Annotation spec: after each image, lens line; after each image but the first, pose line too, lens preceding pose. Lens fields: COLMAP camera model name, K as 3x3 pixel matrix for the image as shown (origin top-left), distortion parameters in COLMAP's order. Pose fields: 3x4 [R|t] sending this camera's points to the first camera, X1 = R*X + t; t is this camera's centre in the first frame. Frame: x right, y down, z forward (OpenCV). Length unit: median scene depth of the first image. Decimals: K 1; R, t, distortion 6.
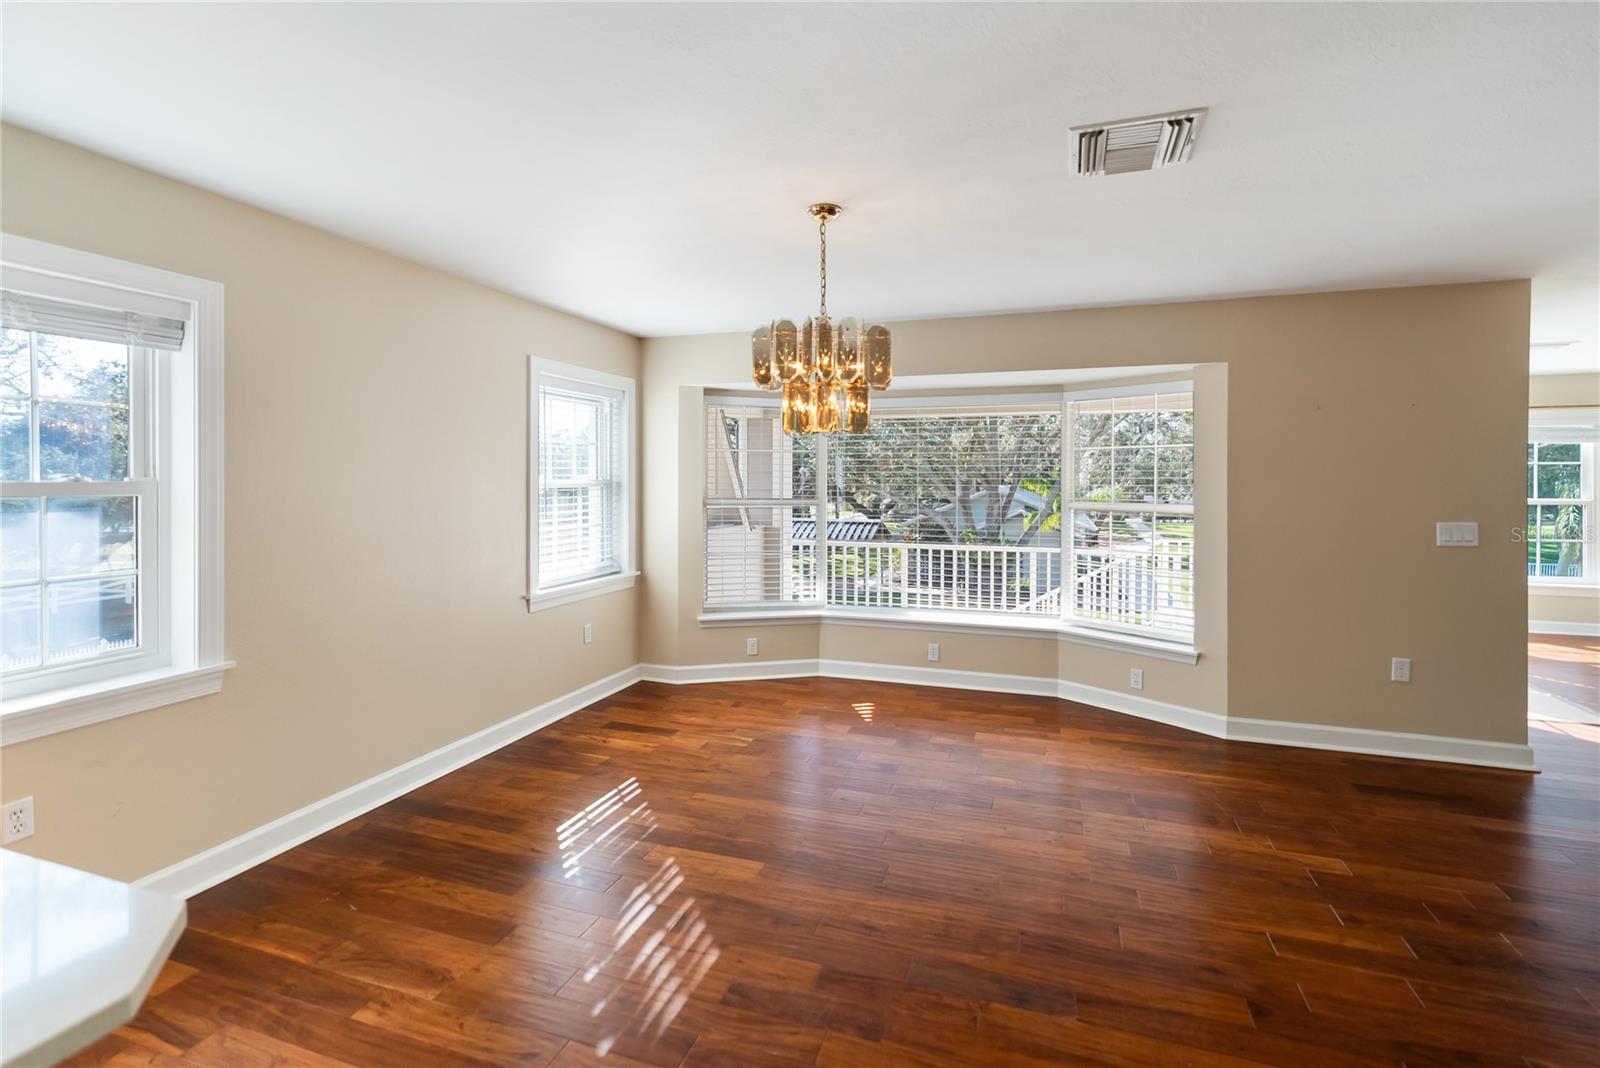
lens RADIAL K [[734.4, 0, 796.8], [0, 734.4, 485.6], [0, 0, 1]] dist [-0.007890, 0.004260]
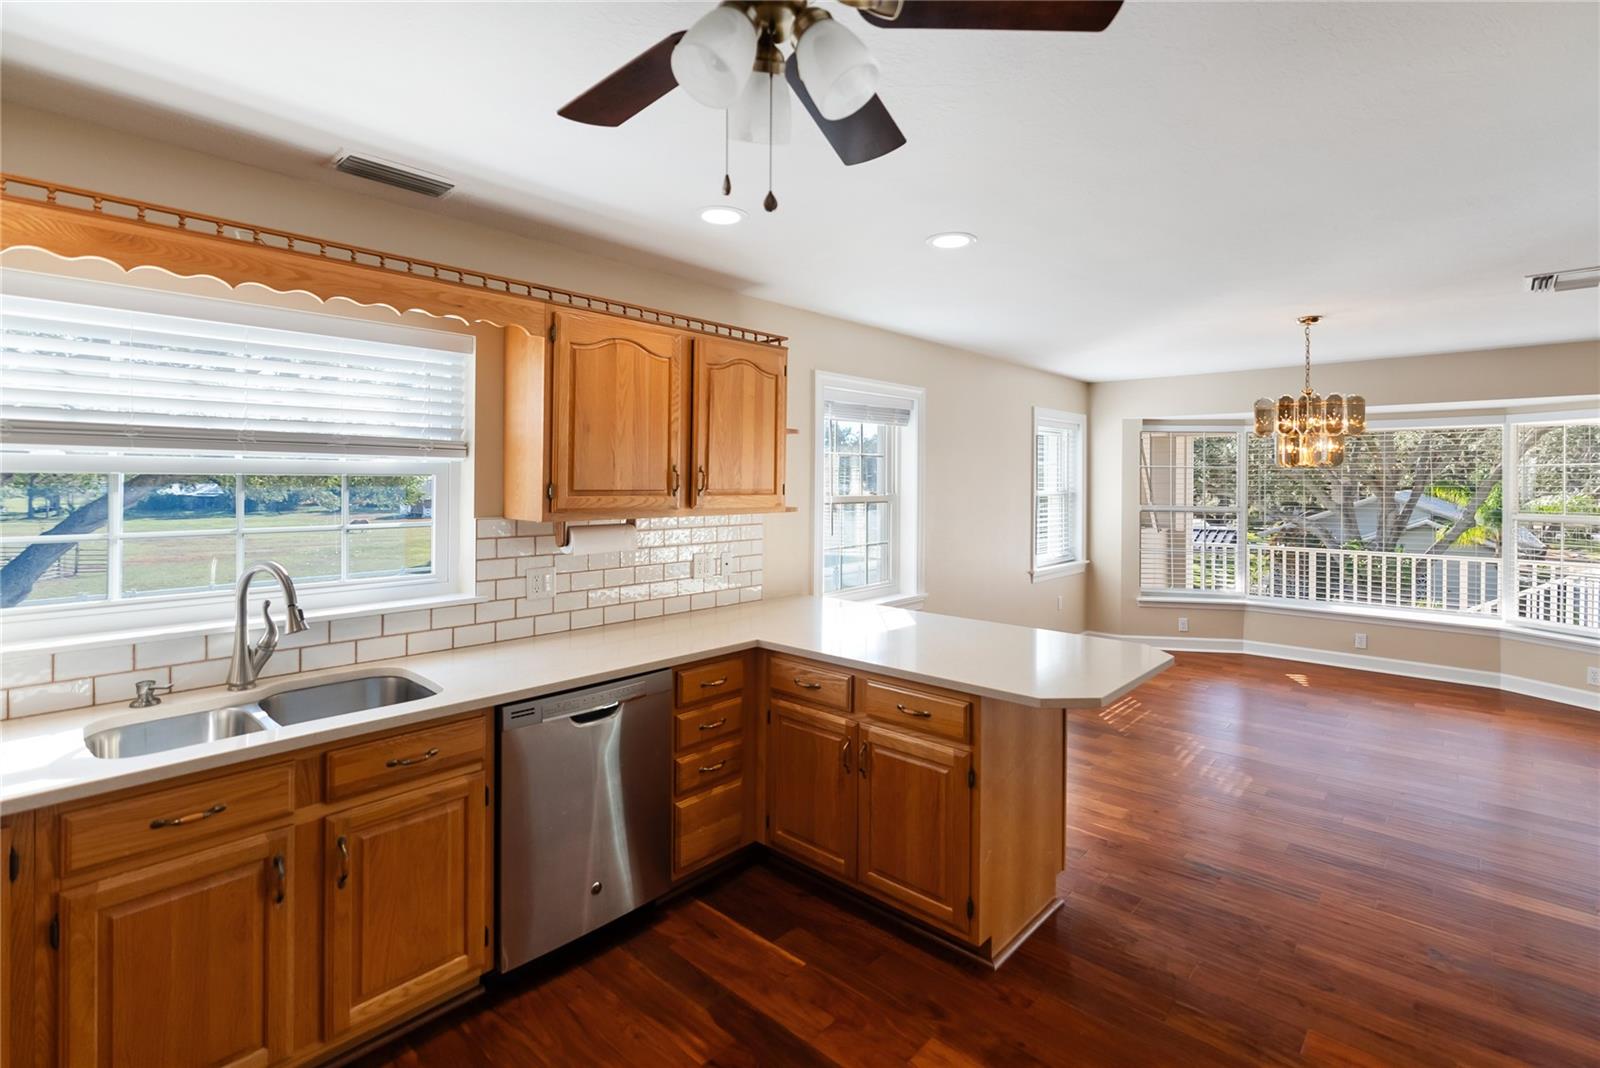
lens RADIAL K [[734.4, 0, 799.4], [0, 734.4, 480.4], [0, 0, 1]] dist [-0.007890, 0.004260]
pose [[0.918899, 0.004597, -0.394467, -0.170506], [-0.007605, 0.999953, -0.006063, -0.014528], [0.394421, 0.008571, 0.918890, -0.411568]]
